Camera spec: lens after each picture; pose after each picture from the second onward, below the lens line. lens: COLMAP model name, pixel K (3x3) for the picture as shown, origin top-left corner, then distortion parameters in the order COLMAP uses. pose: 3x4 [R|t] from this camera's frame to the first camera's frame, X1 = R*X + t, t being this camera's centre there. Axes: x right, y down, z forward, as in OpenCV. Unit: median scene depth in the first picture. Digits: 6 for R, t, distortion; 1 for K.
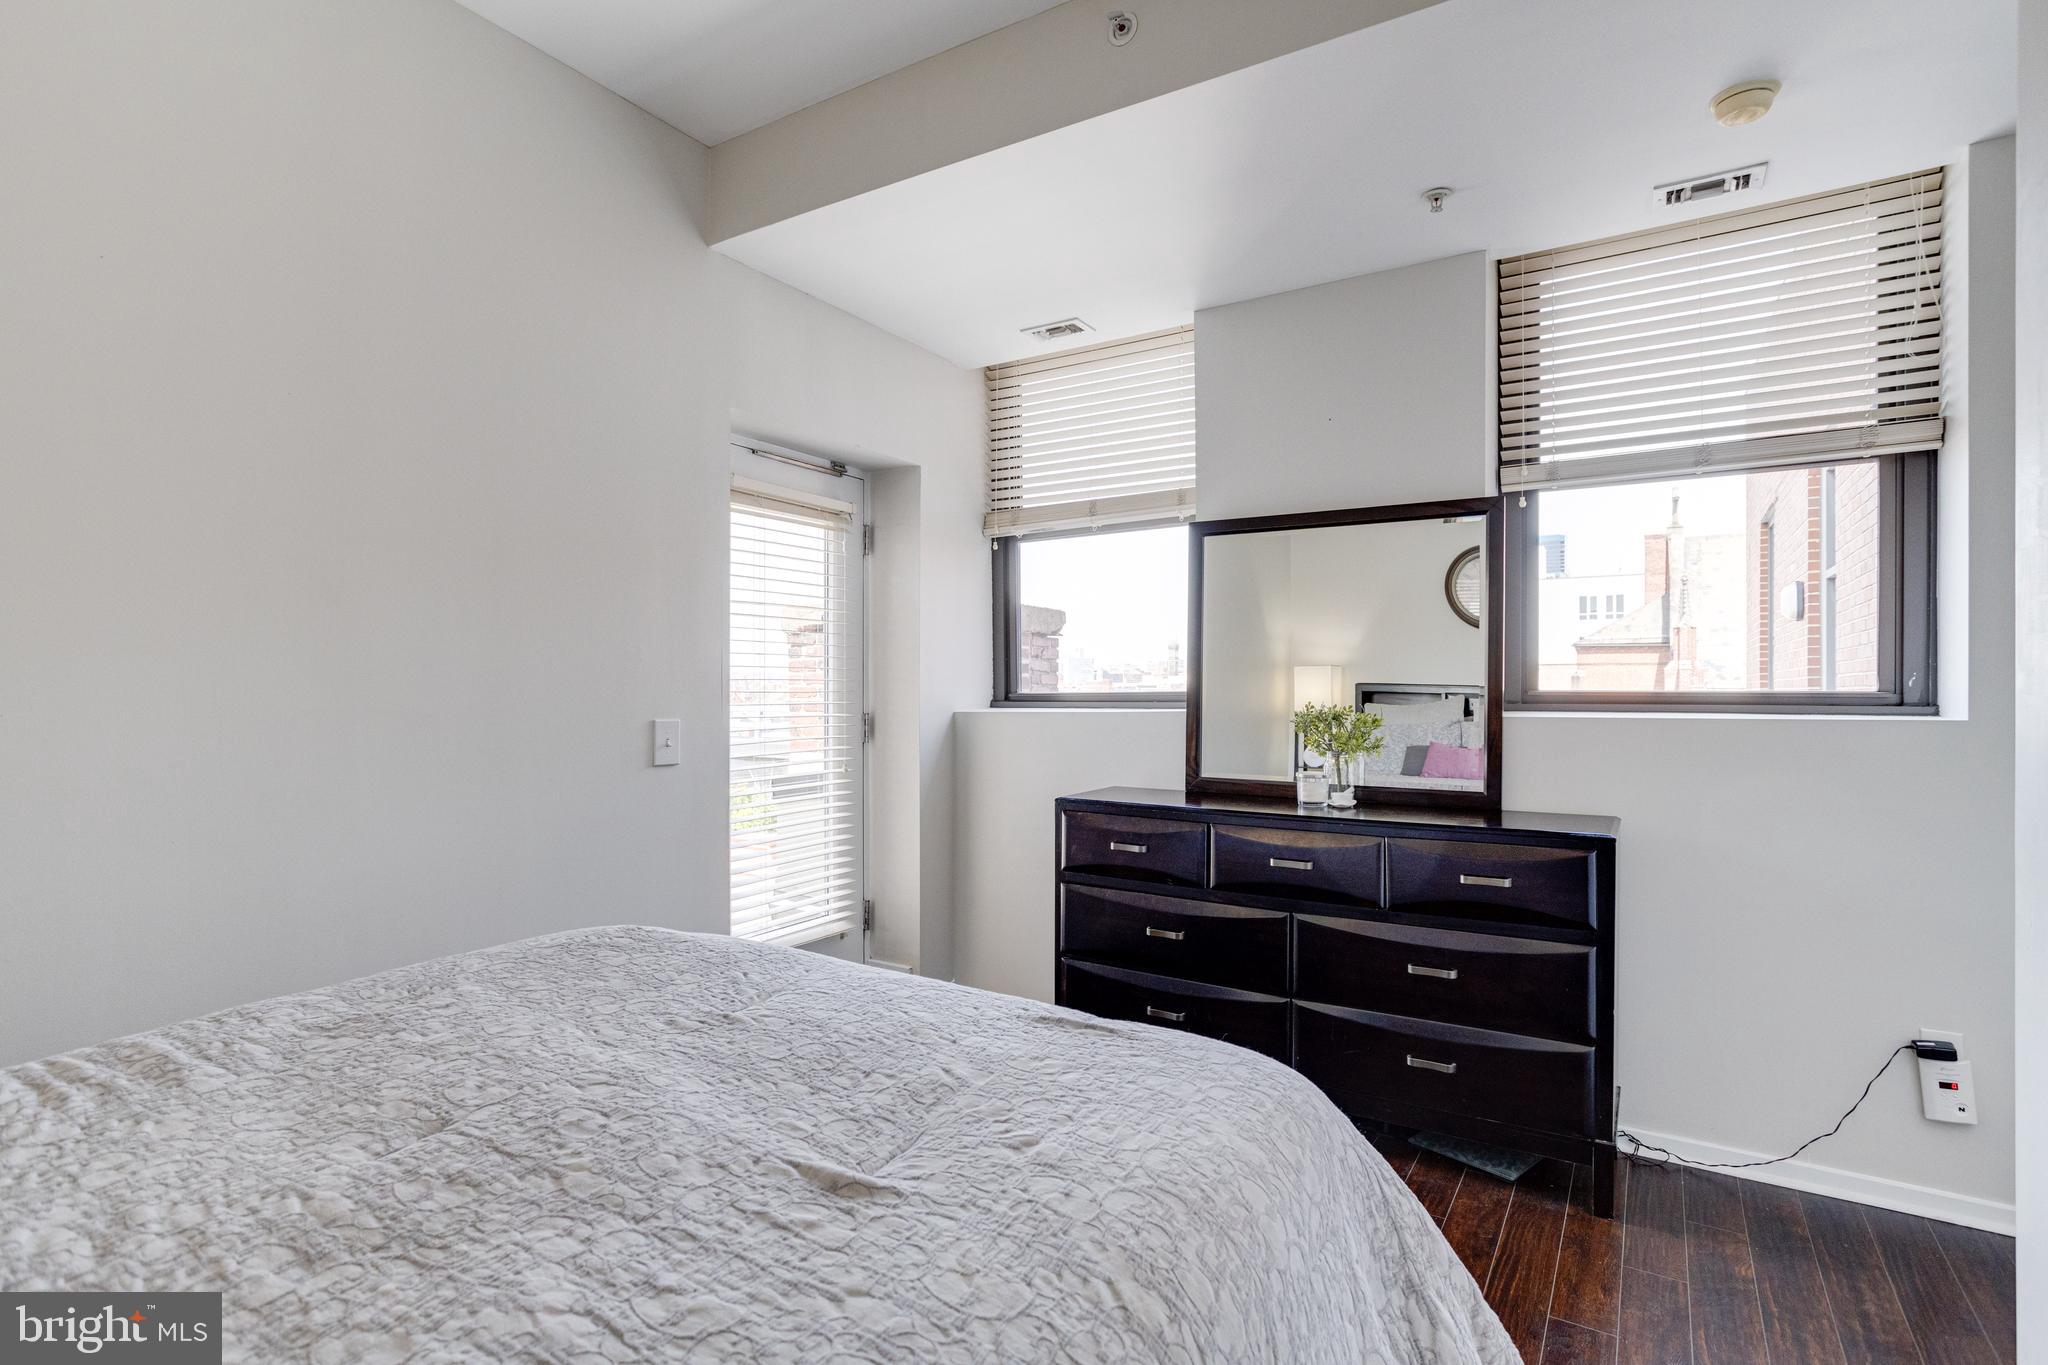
lens RADIAL K [[994.6, 0, 1014.7], [0, 994.6, 686.2], [0, 0, 1]] dist [-0.041317, 0.021273]
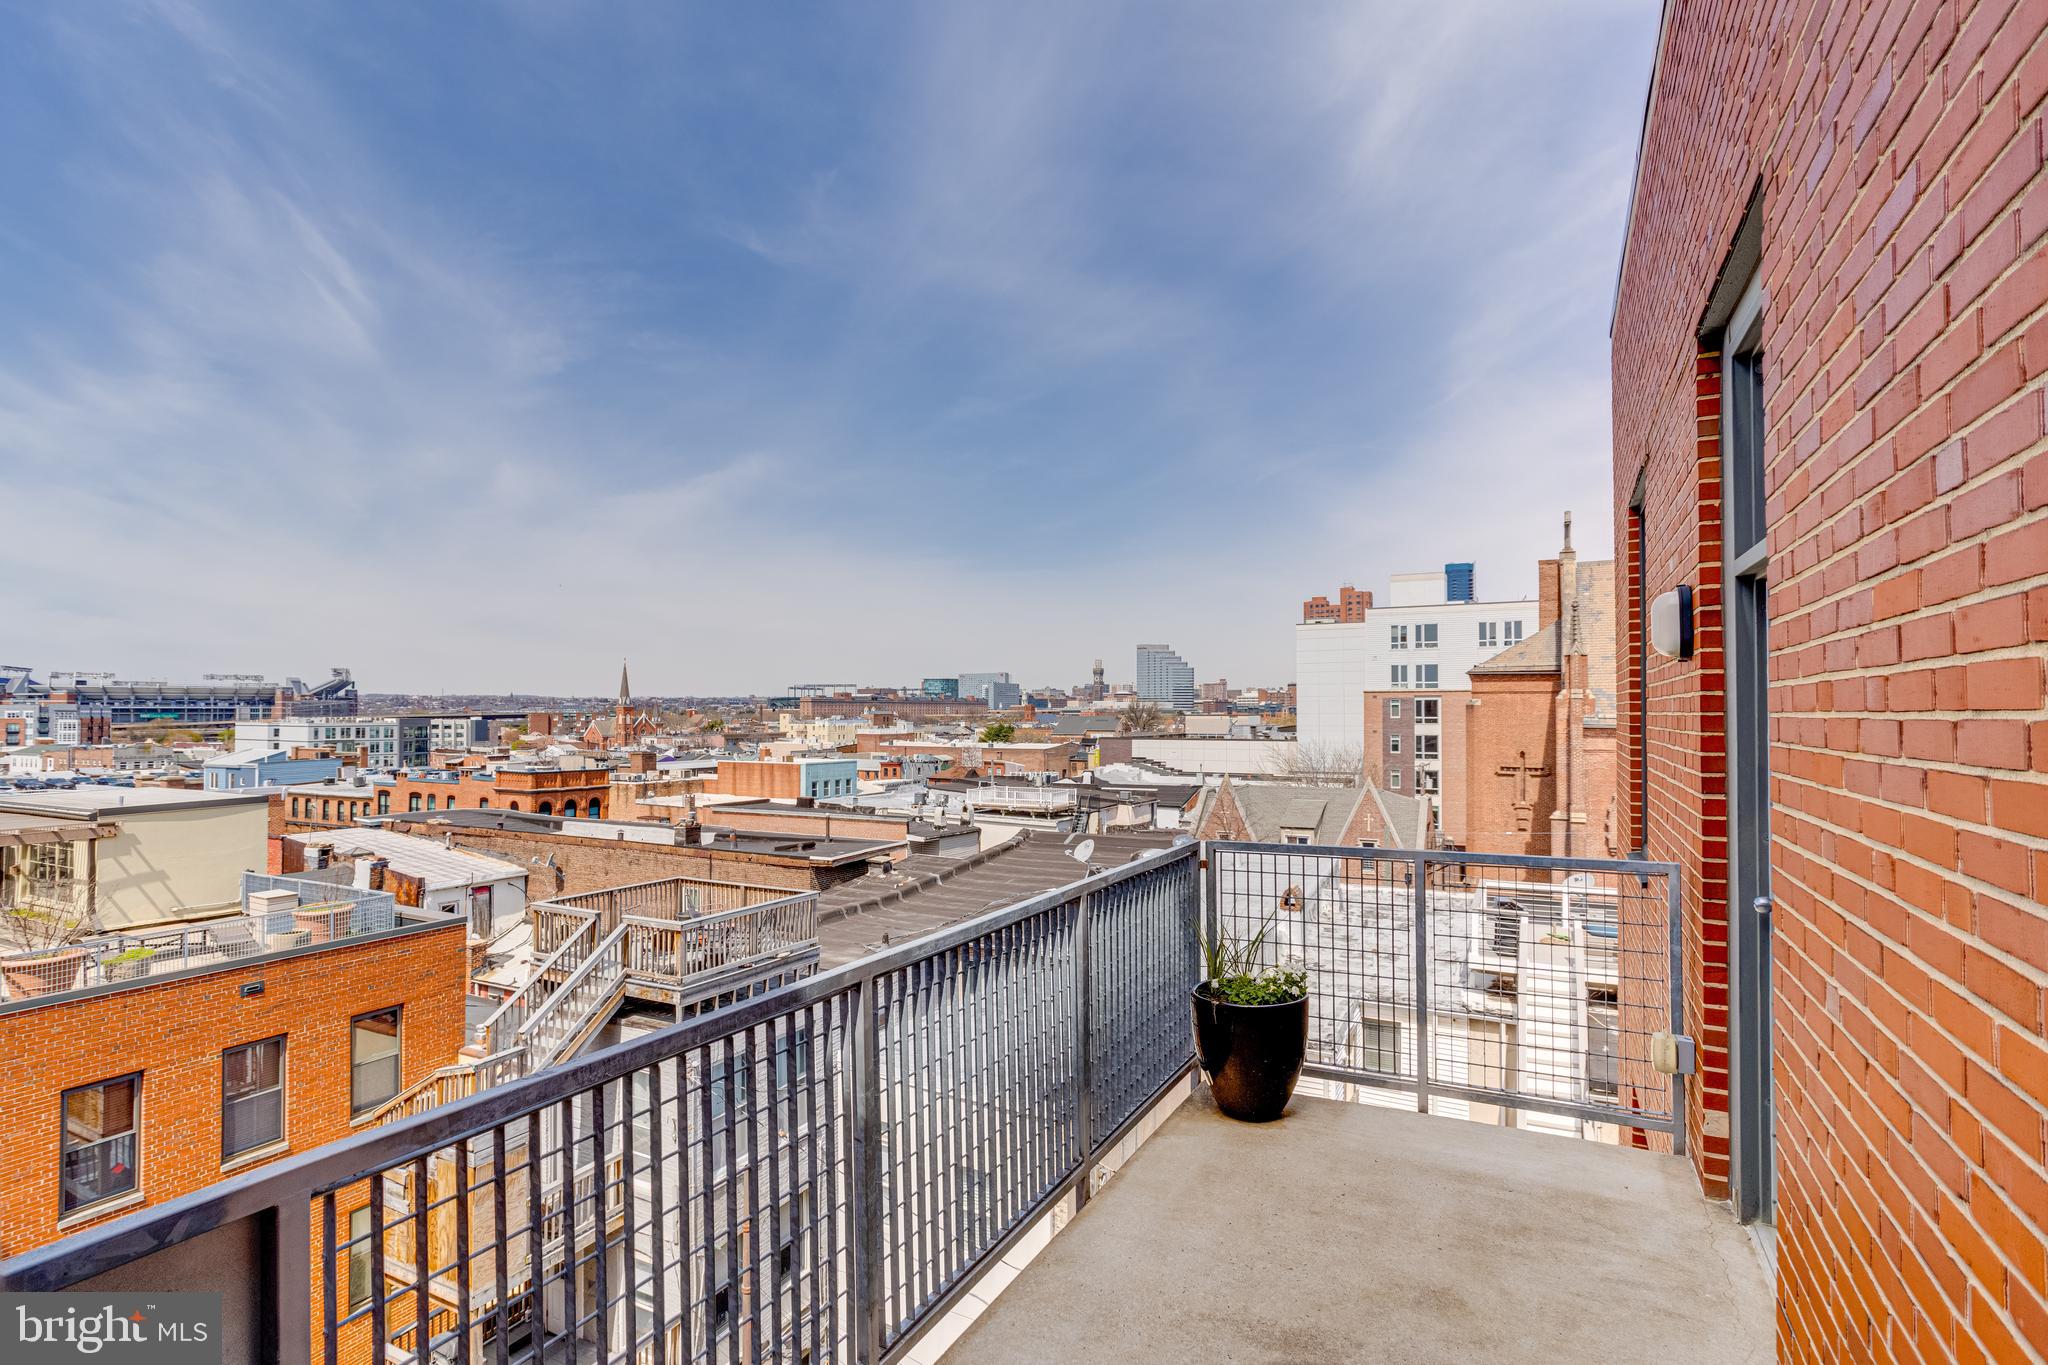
lens RADIAL K [[994.6, 0, 1030.1], [0, 994.6, 699.8], [0, 0, 1]] dist [-0.041317, 0.021273]
pose [[0.996341, -0.002429, 0.085430, 0.802565], [0.003413, 0.999929, -0.011384, -0.081239], [-0.085396, 0.011634, 0.996279, 0.994936]]
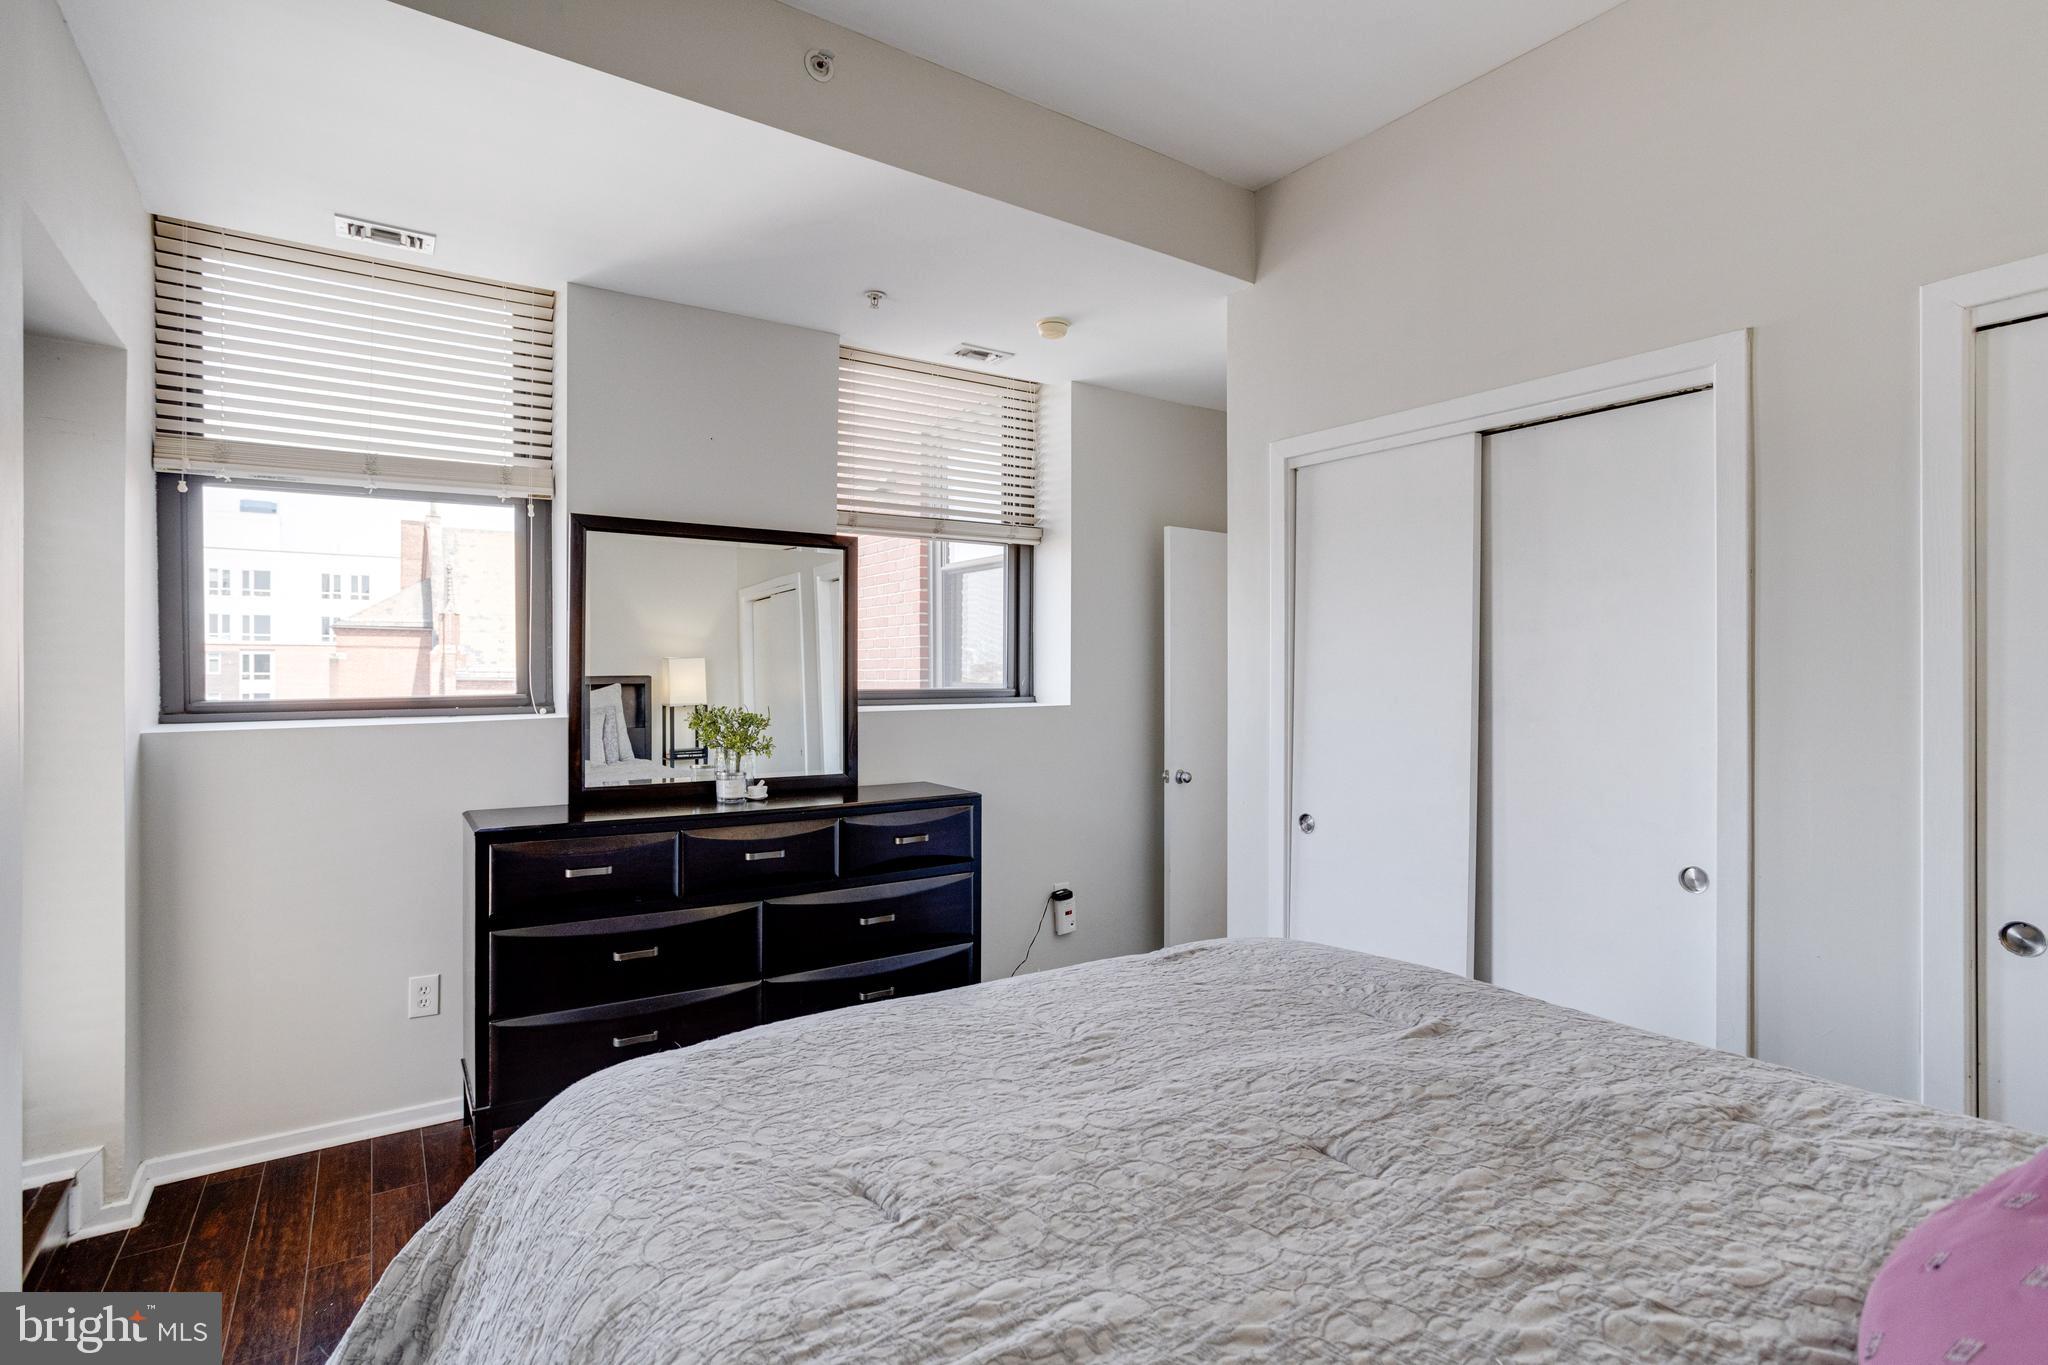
lens RADIAL K [[994.6, 0, 1015.2], [0, 994.6, 674.1], [0, 0, 1]] dist [-0.041317, 0.021273]
pose [[0.400184, -0.003991, 0.916426, -0.500606], [-0.001833, 0.999985, 0.005155, -0.021027], [-0.916433, -0.003743, 0.400171, 0.257841]]
